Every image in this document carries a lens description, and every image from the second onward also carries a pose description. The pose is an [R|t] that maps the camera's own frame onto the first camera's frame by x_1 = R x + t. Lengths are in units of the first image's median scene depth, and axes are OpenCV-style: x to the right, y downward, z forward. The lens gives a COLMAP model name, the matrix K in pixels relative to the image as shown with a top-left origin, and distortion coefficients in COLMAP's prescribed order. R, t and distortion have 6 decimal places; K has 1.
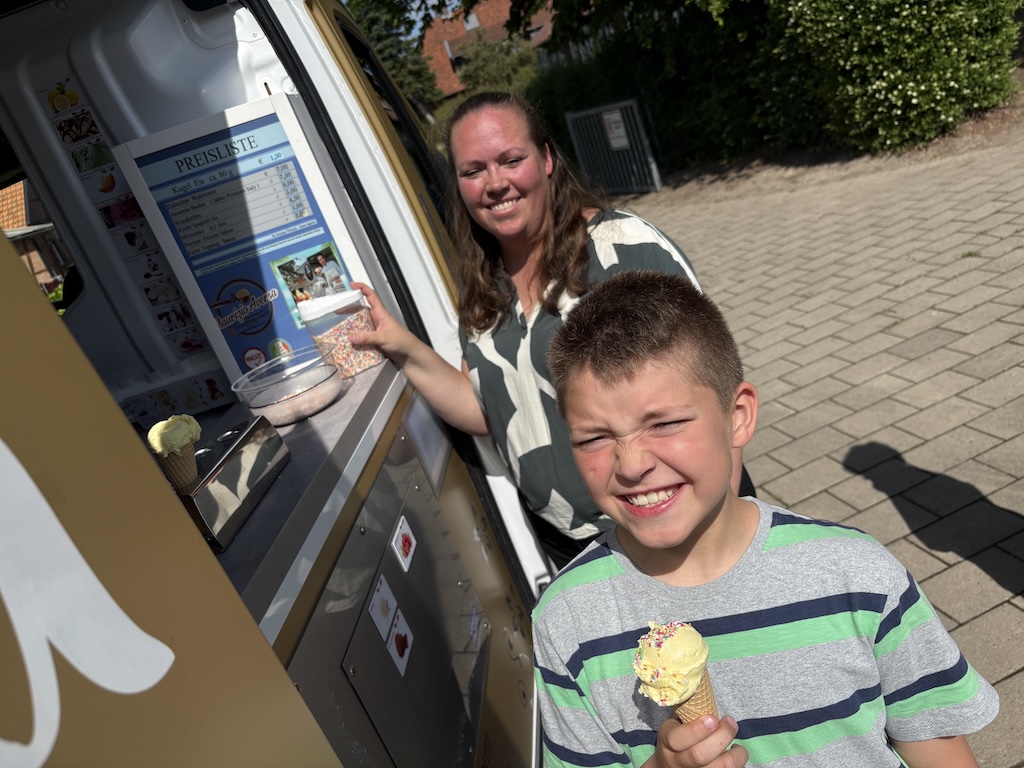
lens RADIAL K [[758.8, 0, 512.0], [0, 758.8, 384.0], [0, 0, 1]] dist [-0.032490, 0.002995]
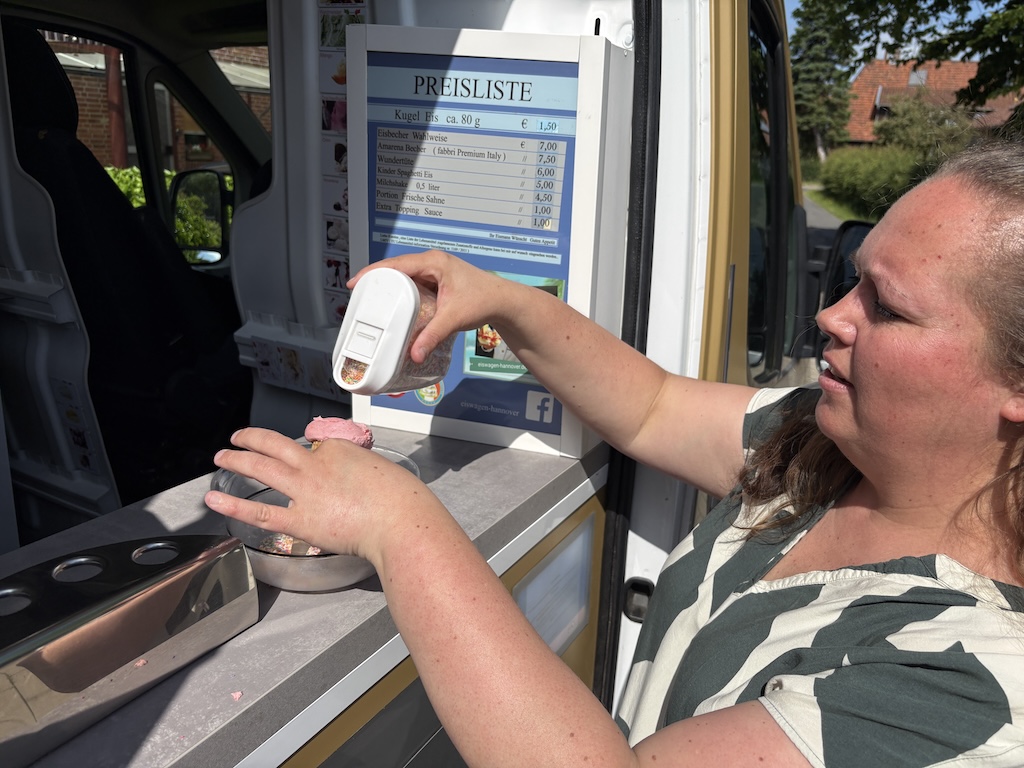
lens RADIAL K [[758.8, 0, 512.0], [0, 758.8, 384.0], [0, 0, 1]] dist [-0.032490, 0.002995]
pose [[0.821903, 0.479567, -0.307395, -0.037496], [-0.475888, 0.874665, 0.092149, -0.152548], [0.313059, 0.070548, 0.947110, 0.394007]]
